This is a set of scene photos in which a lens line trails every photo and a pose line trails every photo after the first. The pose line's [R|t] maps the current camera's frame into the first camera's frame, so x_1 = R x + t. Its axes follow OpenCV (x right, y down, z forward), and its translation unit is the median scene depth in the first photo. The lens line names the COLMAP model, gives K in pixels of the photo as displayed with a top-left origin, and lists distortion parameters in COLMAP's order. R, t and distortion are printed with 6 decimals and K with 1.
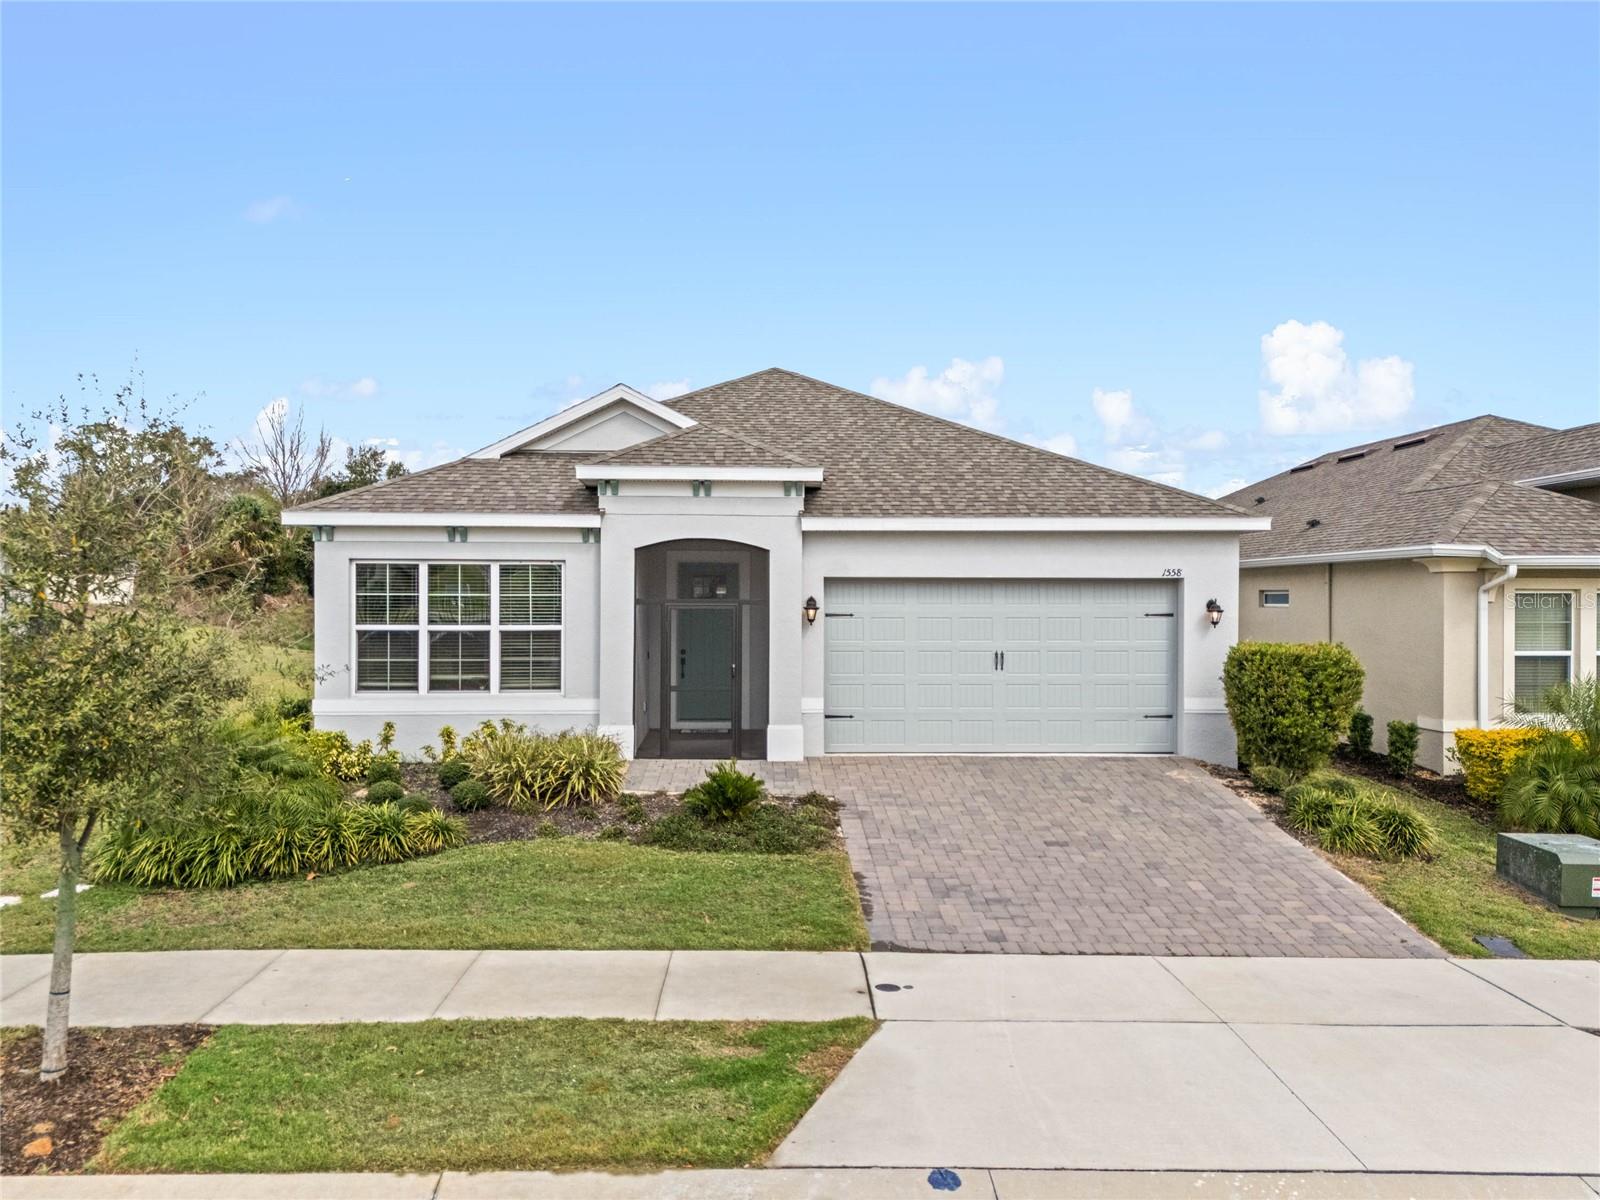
lens RADIAL K [[1180.3, 0, 800.0], [0, 1180.3, 600.0], [0, 0, 1]] dist [0.060188, -0.045096]
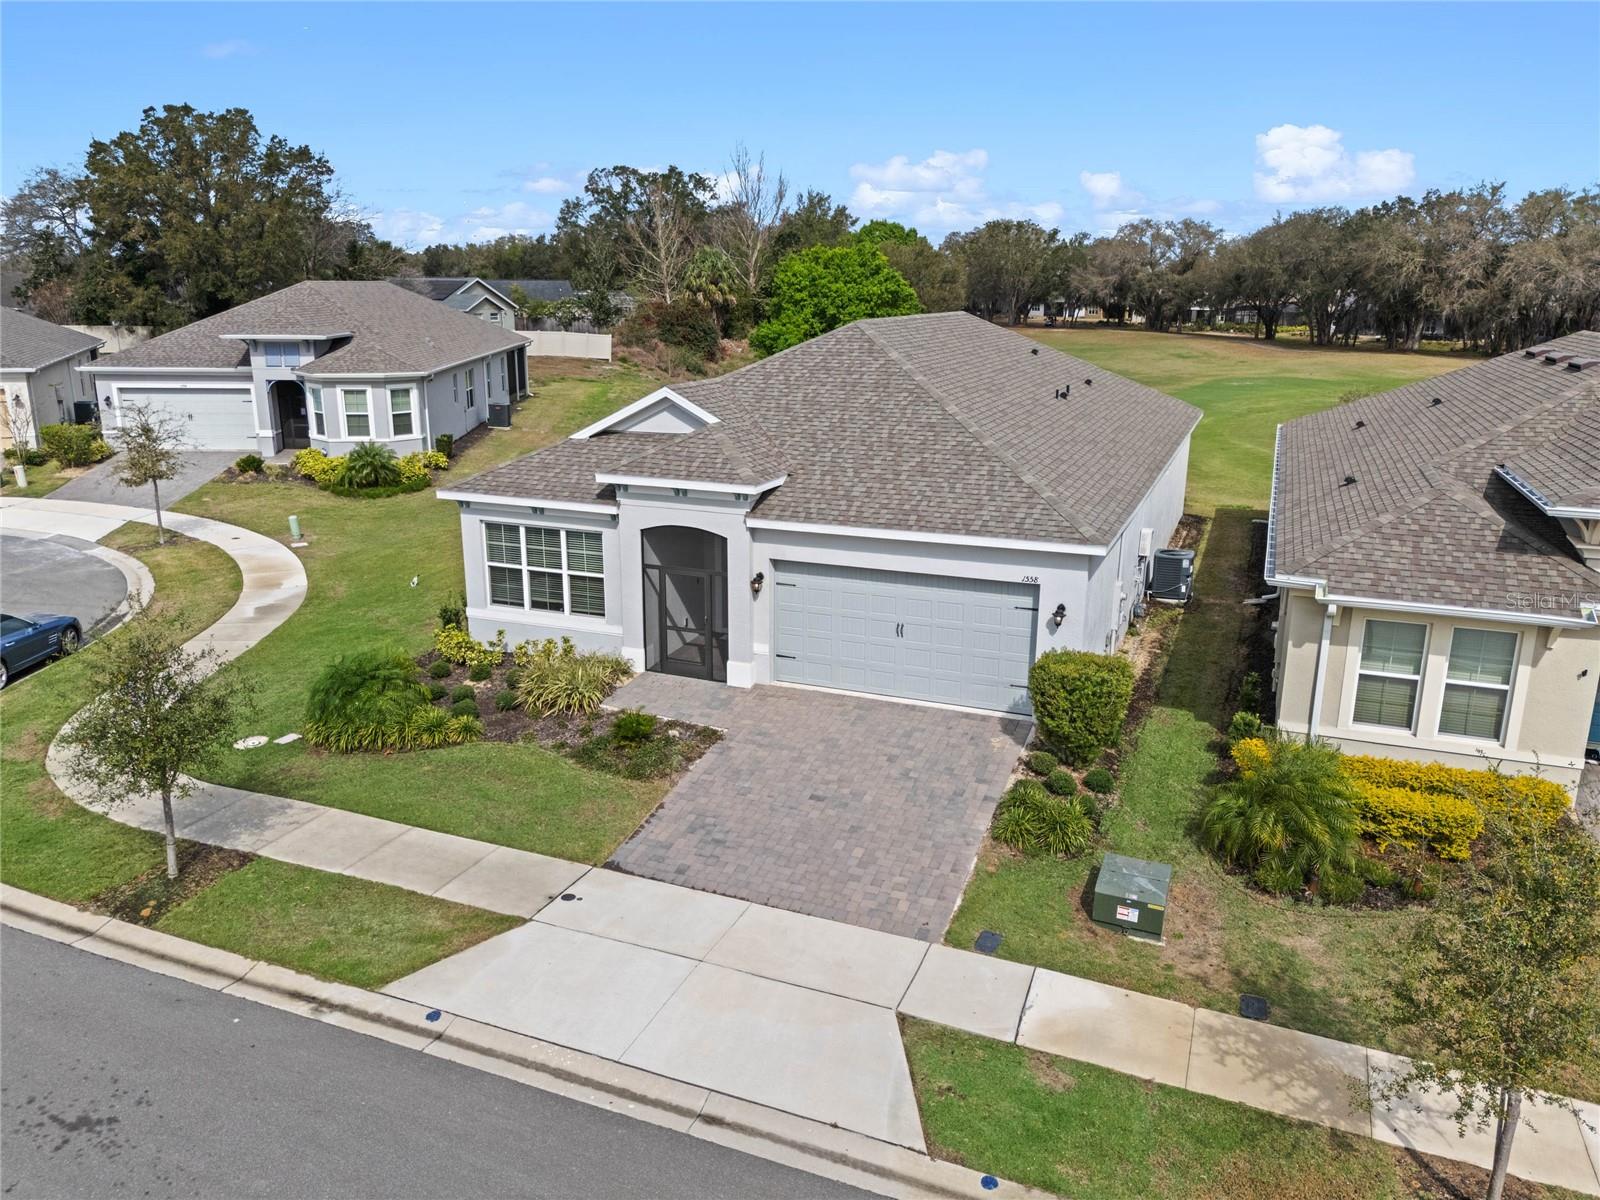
lens RADIAL K [[1180.3, 0, 800.0], [0, 1180.3, 600.0], [0, 0, 1]] dist [0.060188, -0.045096]
pose [[0.912939, 0.108645, -0.393368, 0.595284], [-0.007476, 0.968201, 0.250061, -0.315055], [0.408027, -0.225350, 0.884721, -0.189363]]
